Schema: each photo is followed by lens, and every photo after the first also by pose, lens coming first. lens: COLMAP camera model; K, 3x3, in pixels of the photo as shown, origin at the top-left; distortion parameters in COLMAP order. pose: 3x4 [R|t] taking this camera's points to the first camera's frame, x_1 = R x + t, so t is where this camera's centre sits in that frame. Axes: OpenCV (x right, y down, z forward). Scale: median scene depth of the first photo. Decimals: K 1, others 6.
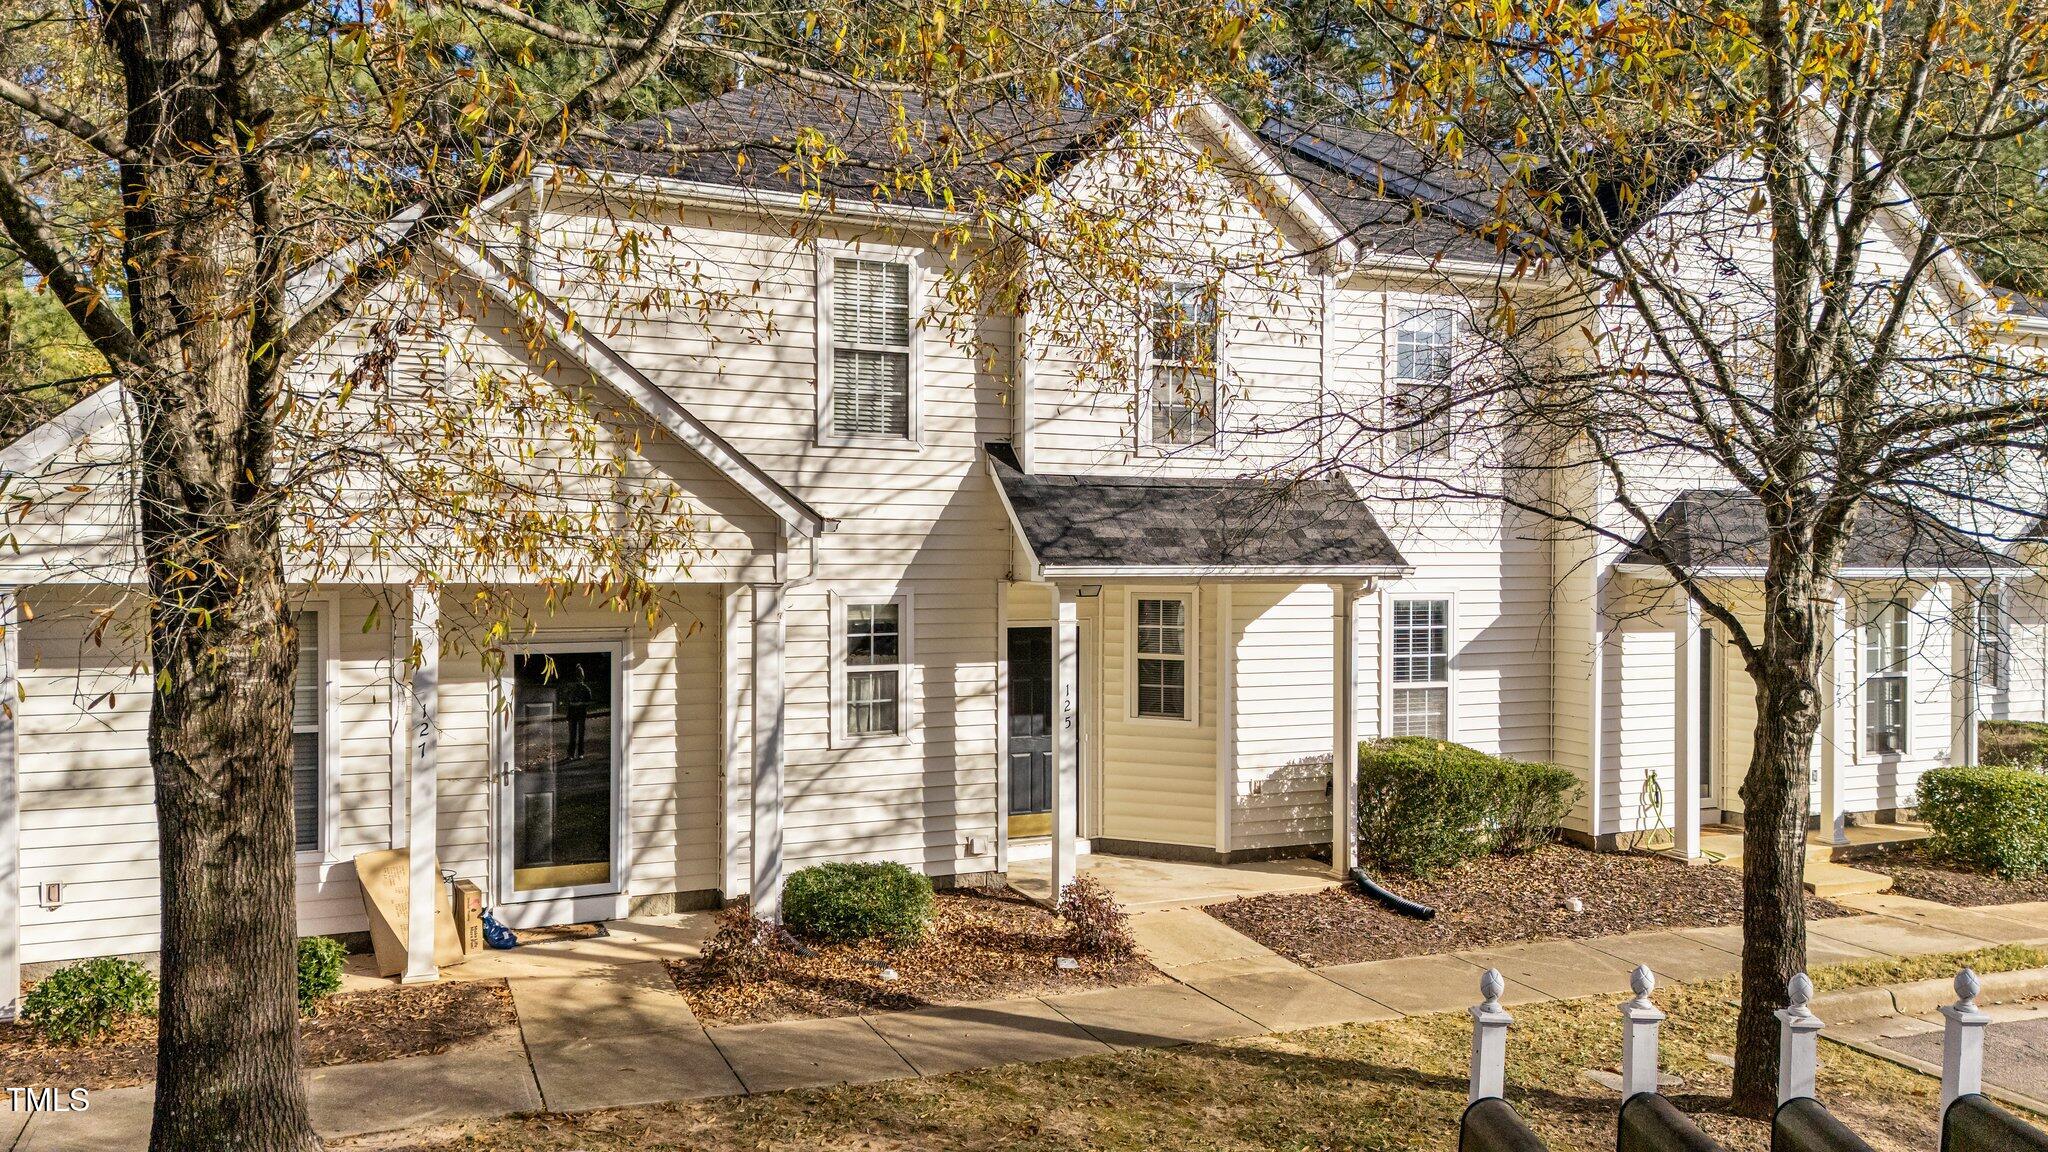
lens RADIAL K [[1516.8, 0, 1019.2], [0, 1516.8, 570.3], [0, 0, 1]] dist [0.034337, -0.009272]
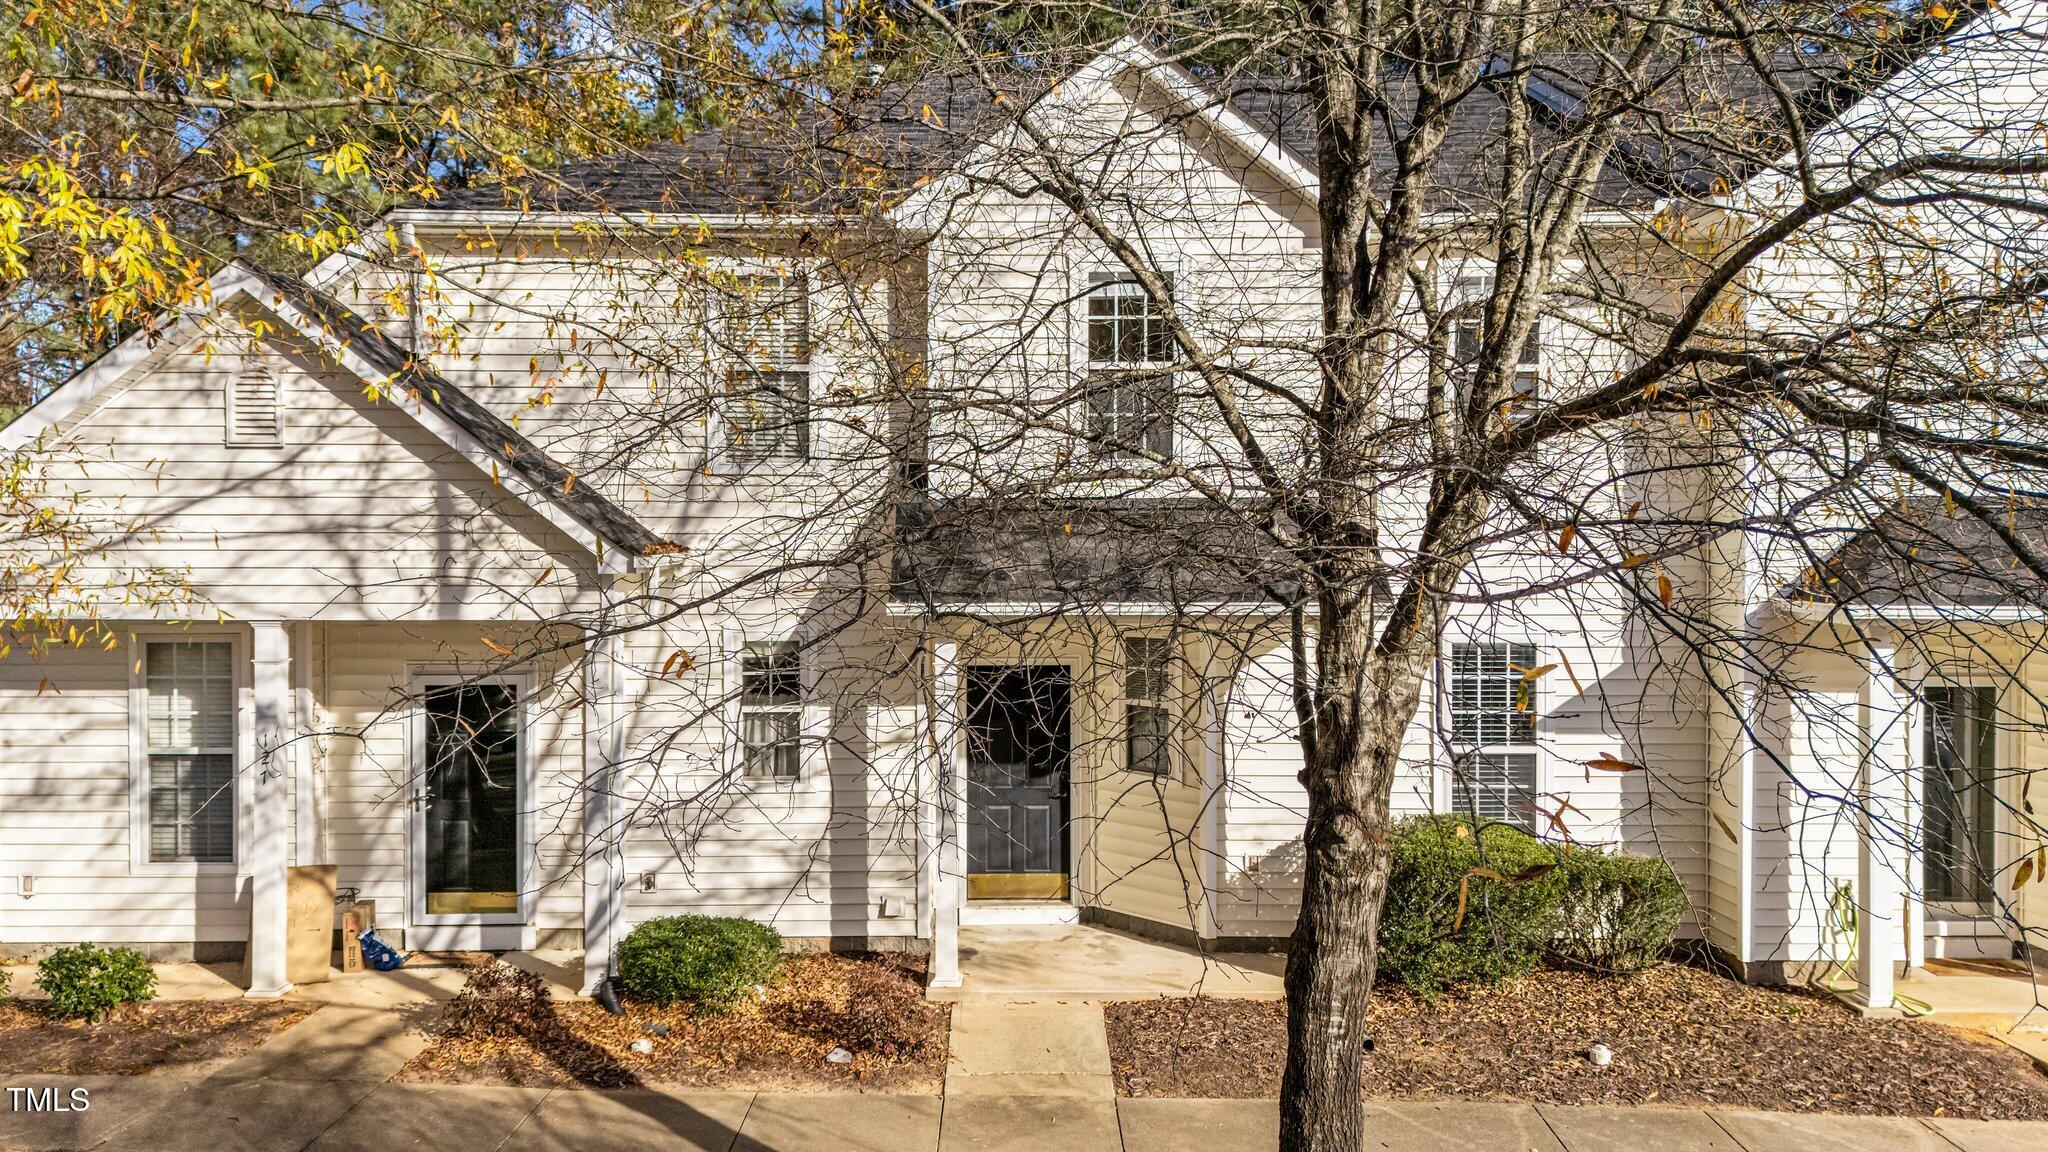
lens RADIAL K [[1516.8, 0, 1026.1], [0, 1516.8, 577.8], [0, 0, 1]] dist [0.034337, -0.009272]
pose [[0.914630, 0.001824, -0.404287, 0.447121], [-0.000739, 0.999996, 0.002842, -0.020371], [0.404291, -0.002300, 0.914628, 0.214835]]
